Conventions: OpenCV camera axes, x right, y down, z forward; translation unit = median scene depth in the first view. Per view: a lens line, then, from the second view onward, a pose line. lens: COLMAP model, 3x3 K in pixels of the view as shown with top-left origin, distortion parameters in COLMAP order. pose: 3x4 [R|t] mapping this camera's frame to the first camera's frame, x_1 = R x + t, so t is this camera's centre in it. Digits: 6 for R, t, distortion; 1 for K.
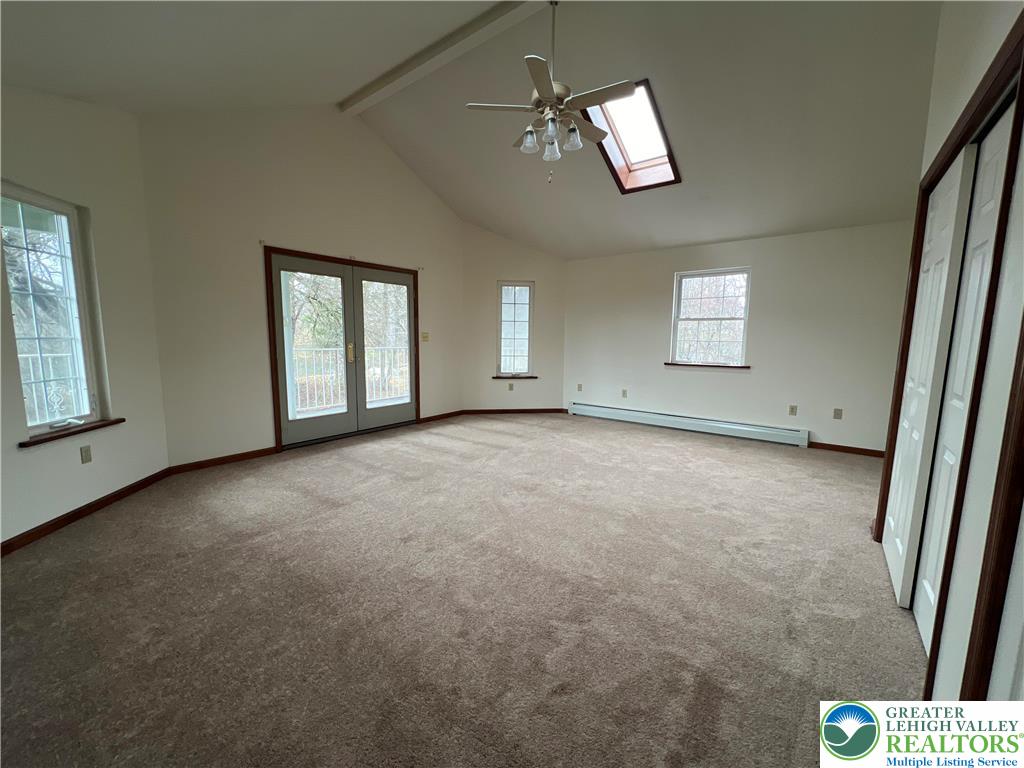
lens RADIAL K [[412.2, 0, 513.3], [0, 412.2, 387.1], [0, 0, 1]] dist [-0.002671, 0.000444]
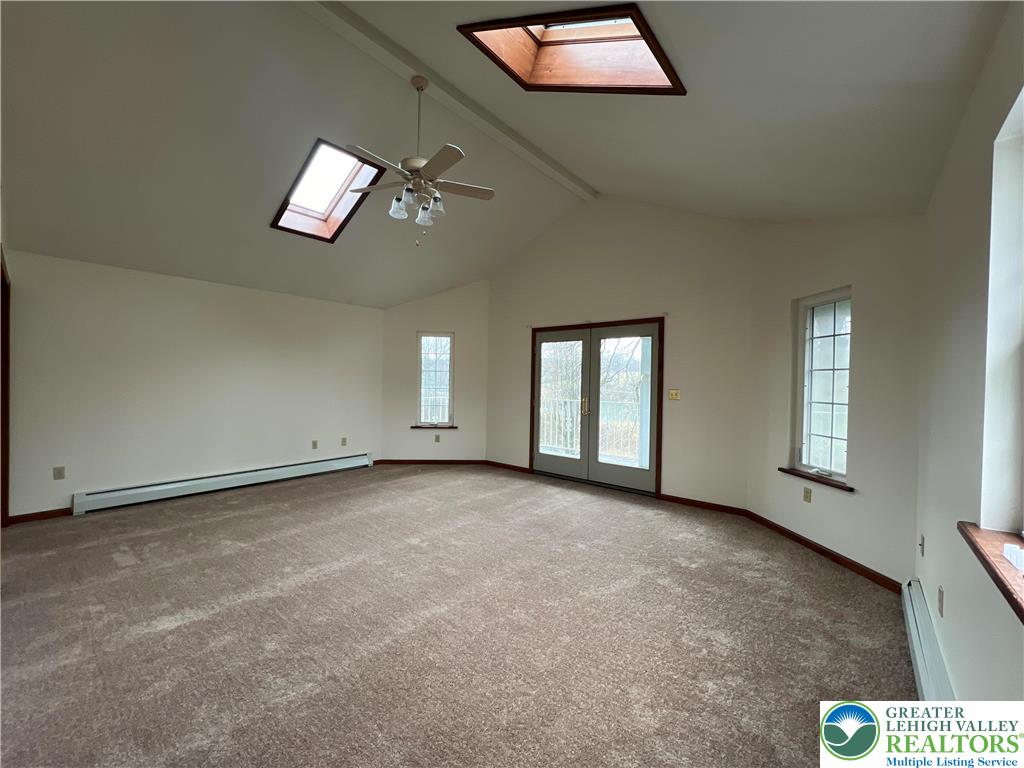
lens RADIAL K [[412.2, 0, 514.3], [0, 412.2, 383.5], [0, 0, 1]] dist [-0.002671, 0.000444]
pose [[-0.046467, -0.007000, -0.998895, 0.724146], [-0.141316, 0.989965, -0.000363, -0.117343], [0.988873, 0.141143, -0.046990, 0.867658]]
